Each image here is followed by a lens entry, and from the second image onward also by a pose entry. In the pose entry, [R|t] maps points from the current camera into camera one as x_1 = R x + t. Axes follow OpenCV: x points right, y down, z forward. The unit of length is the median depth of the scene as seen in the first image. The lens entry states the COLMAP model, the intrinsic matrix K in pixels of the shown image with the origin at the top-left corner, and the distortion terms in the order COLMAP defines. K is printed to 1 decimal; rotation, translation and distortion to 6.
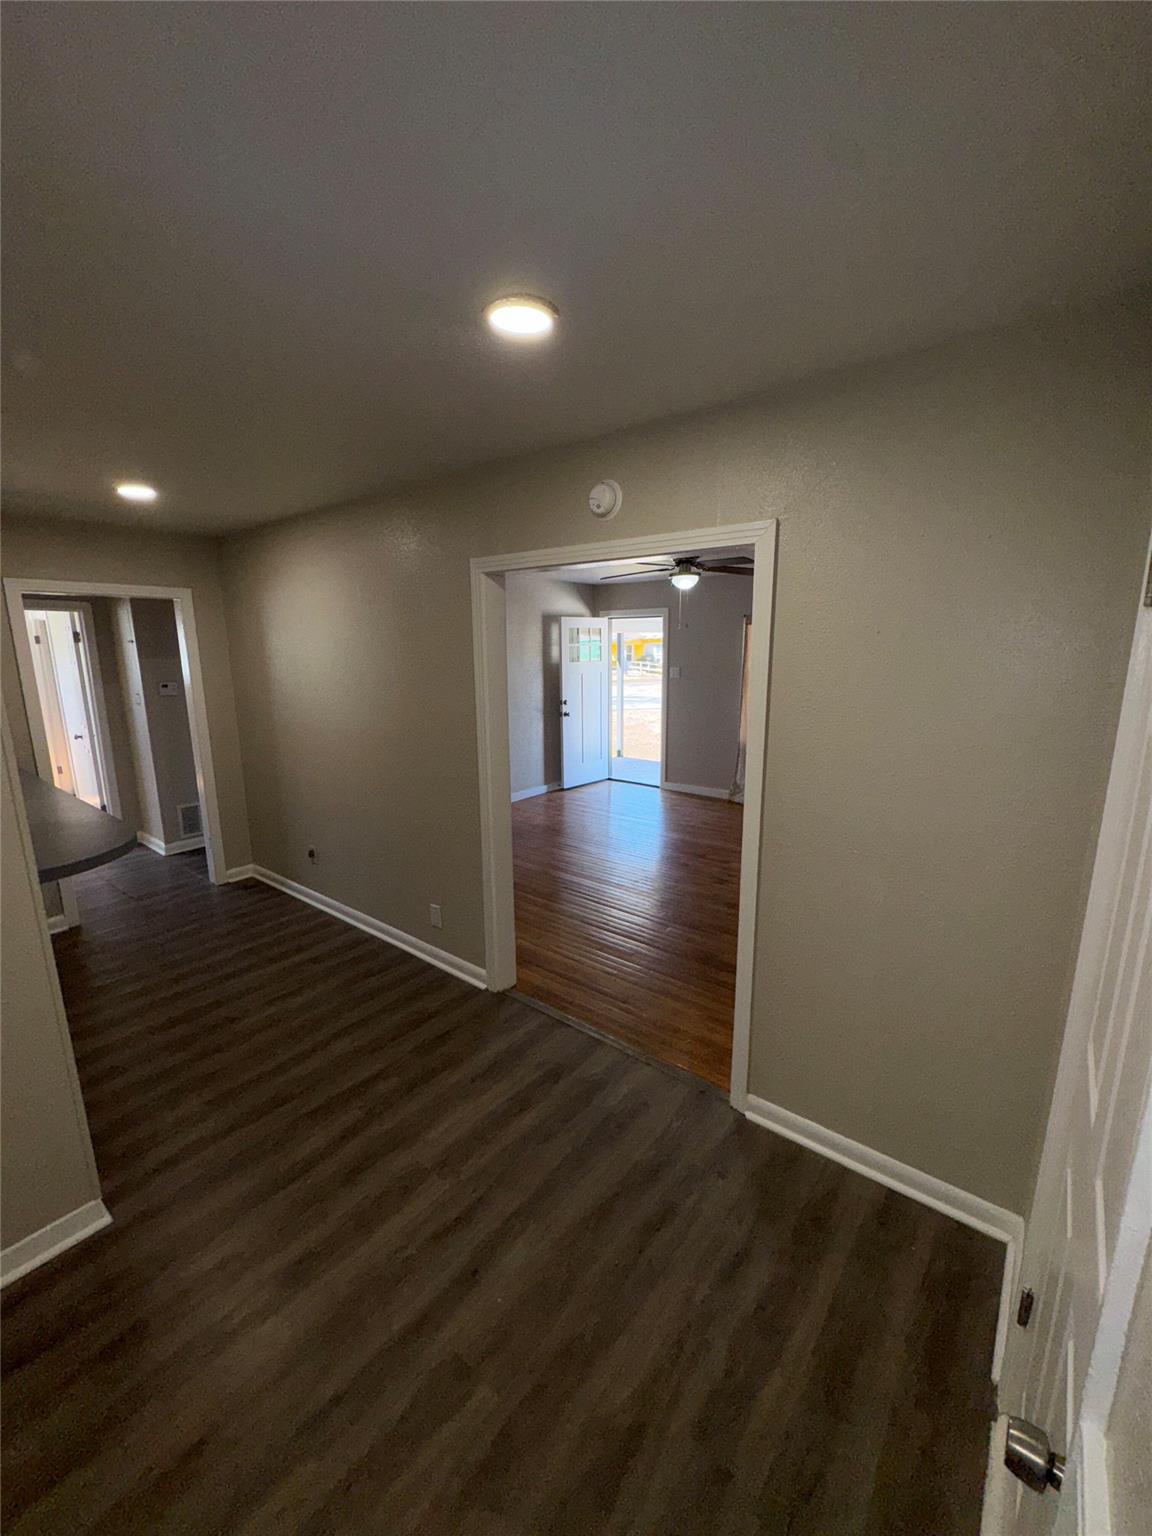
lens RADIAL K [[608.7, 0, 571.0], [0, 608.7, 762.8], [0, 0, 1]] dist [-0.006800, 0.000666]
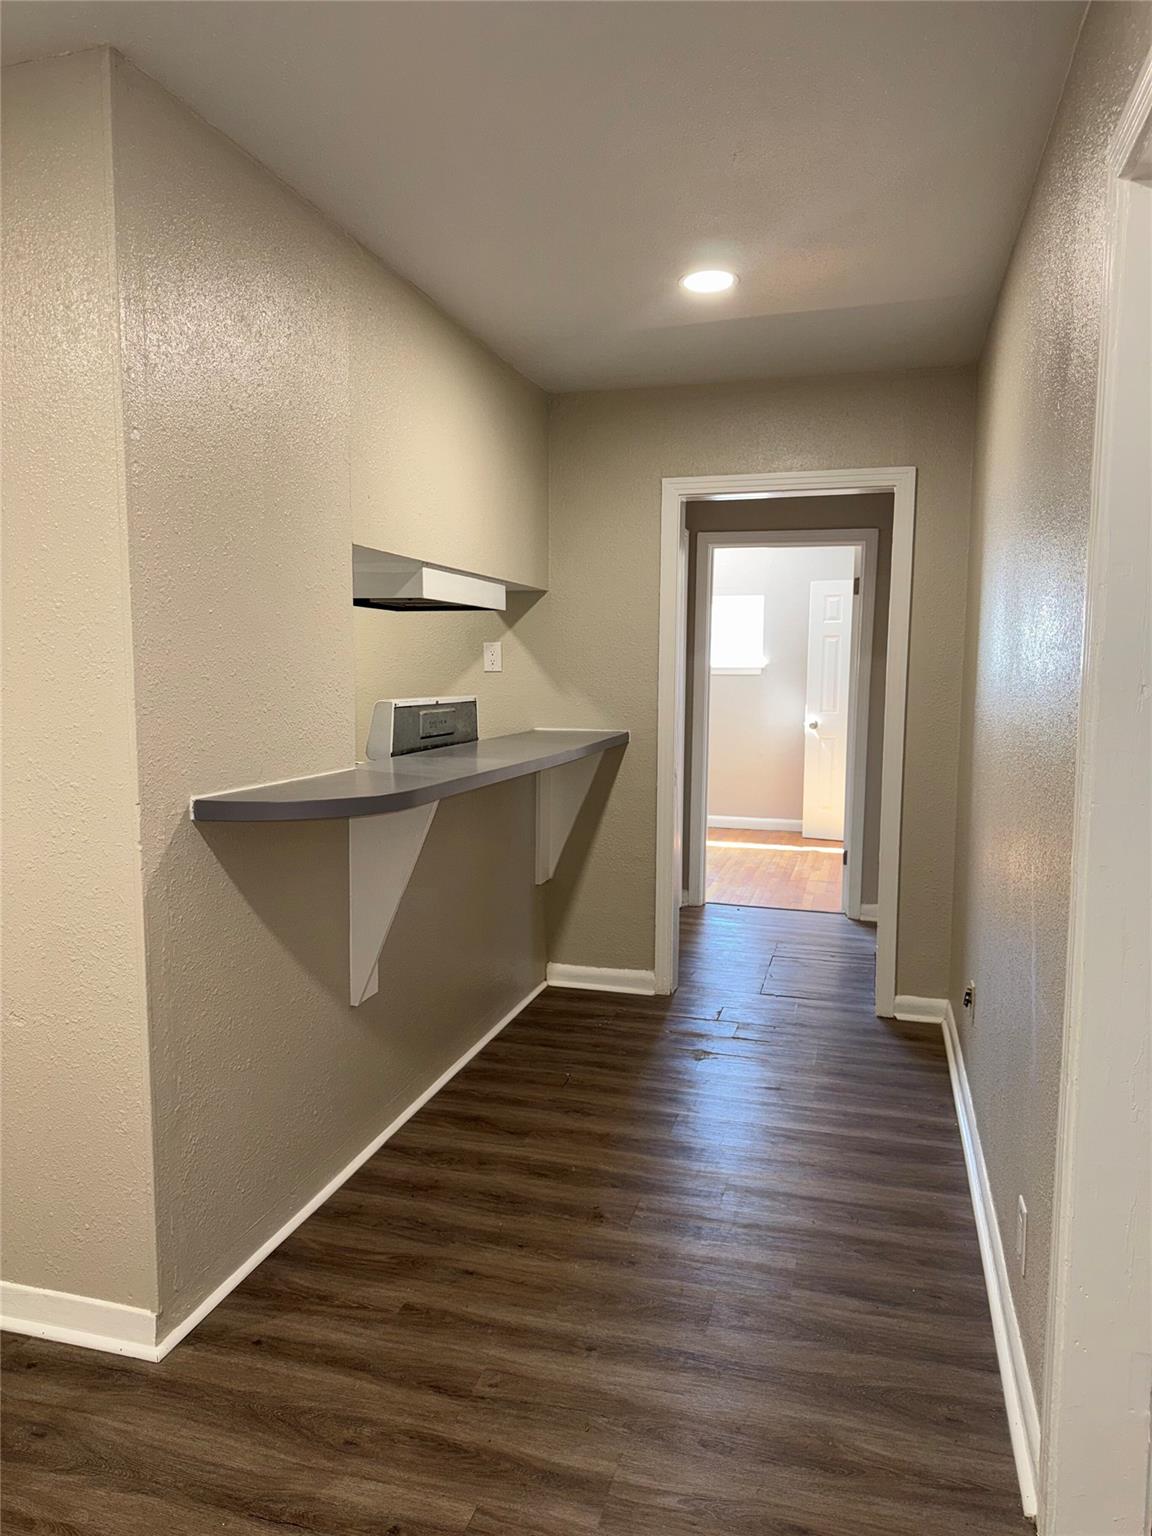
lens RADIAL K [[1078.5, 0, 579.1], [0, 1078.5, 781.5], [0, 0, 1]] dist [0.038696, -0.046861]
pose [[0.398158, 0.111493, -0.910516, 0.234696], [-0.186972, 0.981613, 0.038438, 0.014812], [0.898060, 0.154936, 0.411683, 0.485370]]
